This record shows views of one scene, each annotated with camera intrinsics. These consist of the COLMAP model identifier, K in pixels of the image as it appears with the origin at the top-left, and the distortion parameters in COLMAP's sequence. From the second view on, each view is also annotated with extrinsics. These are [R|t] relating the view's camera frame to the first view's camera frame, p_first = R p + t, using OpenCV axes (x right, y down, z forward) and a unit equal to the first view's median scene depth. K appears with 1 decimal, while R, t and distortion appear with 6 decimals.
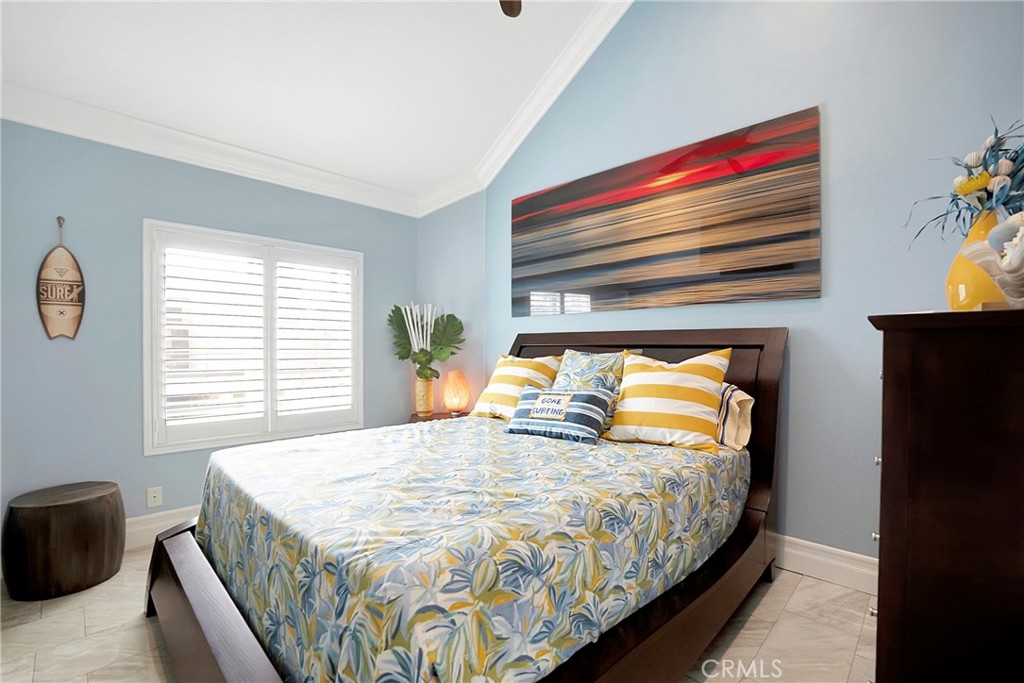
lens RADIAL K [[439.7, 0, 513.5], [0, 439.7, 348.0], [0, 0, 1]] dist [-0.047015, 0.011039]
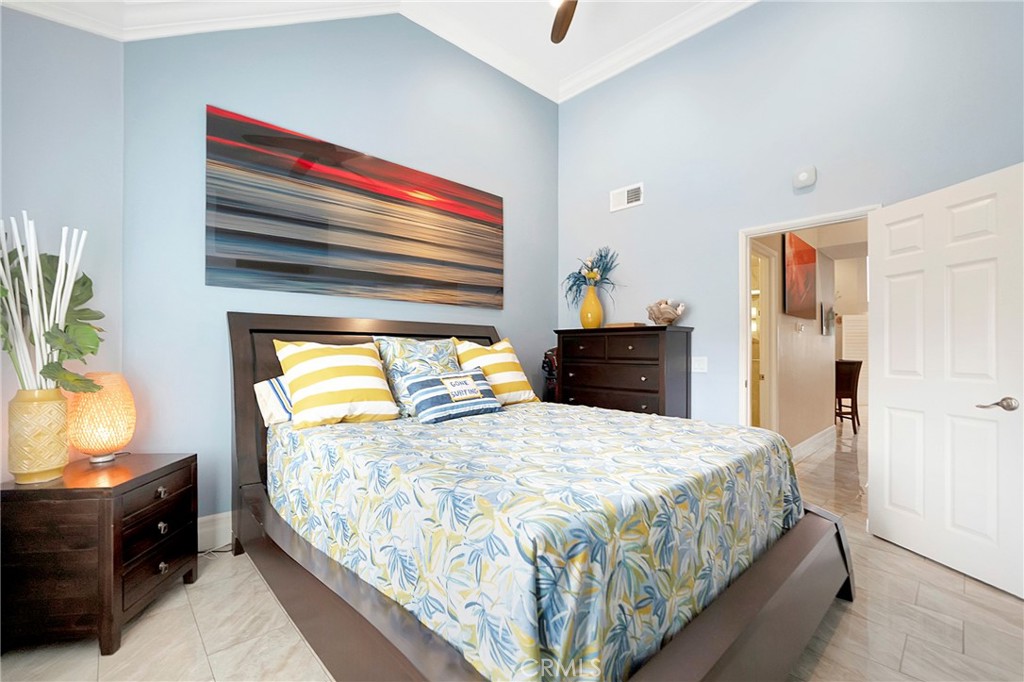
lens RADIAL K [[439.7, 0, 514.6], [0, 439.7, 346.3], [0, 0, 1]] dist [-0.047015, 0.011039]
pose [[0.045331, 0.006195, 0.998953, -1.019701], [-0.000151, 0.999981, -0.006195, 0.039556], [-0.998972, 0.000130, 0.045331, 0.859693]]
